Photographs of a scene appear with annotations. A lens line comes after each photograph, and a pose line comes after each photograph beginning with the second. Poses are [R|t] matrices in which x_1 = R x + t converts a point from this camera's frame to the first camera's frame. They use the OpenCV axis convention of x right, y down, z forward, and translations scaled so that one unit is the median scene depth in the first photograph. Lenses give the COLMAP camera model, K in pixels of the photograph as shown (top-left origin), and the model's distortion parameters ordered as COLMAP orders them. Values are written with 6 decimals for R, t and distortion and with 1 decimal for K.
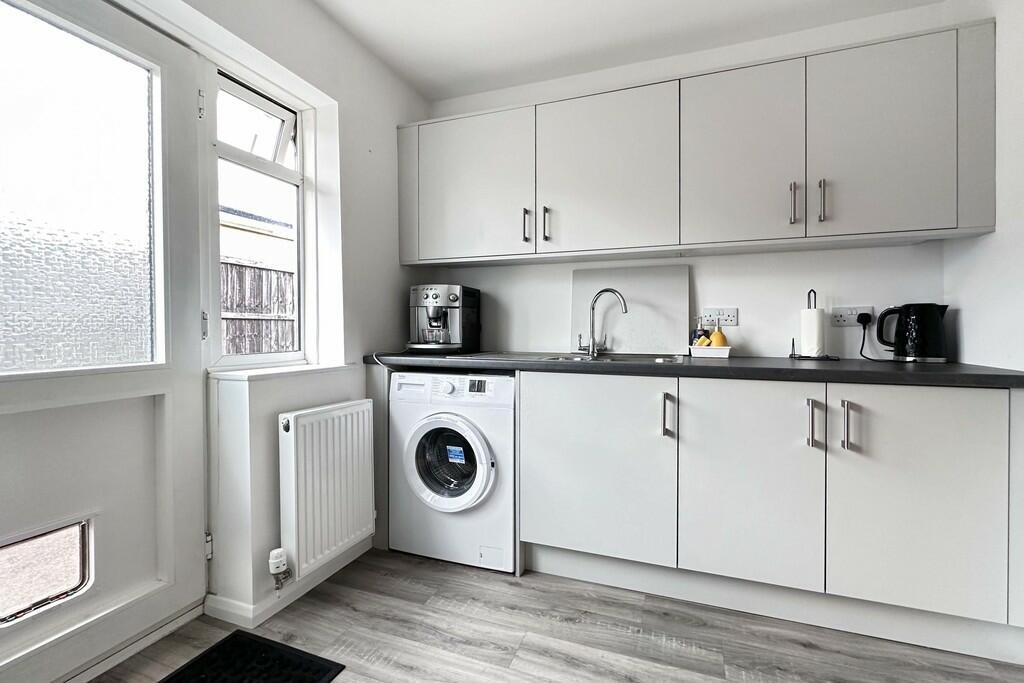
lens RADIAL K [[417.0, 0, 512.9], [0, 417.0, 331.1], [0, 0, 1]] dist [0.001444, 0.000376]
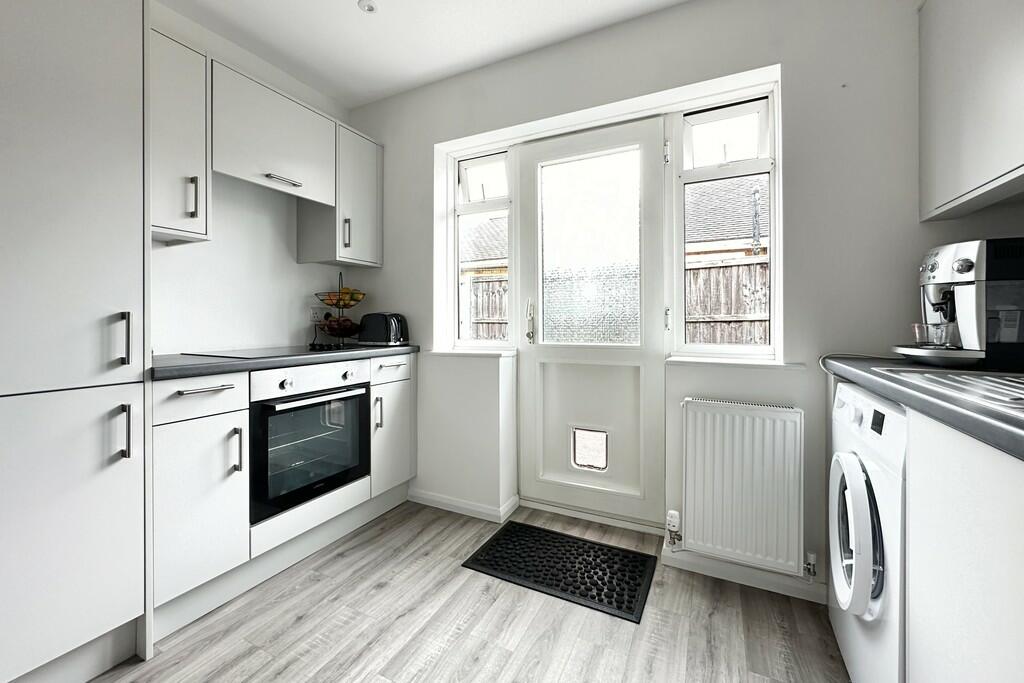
lens RADIAL K [[415.5, 0, 511.5], [0, 415.5, 324.3], [0, 0, 1]] dist [-0.000227, -0.000075]
pose [[-0.078020, 0.008728, -0.996914, 0.607828], [-0.002151, 0.999958, 0.008923, -0.009090], [0.996949, 0.002841, -0.077998, 0.616097]]
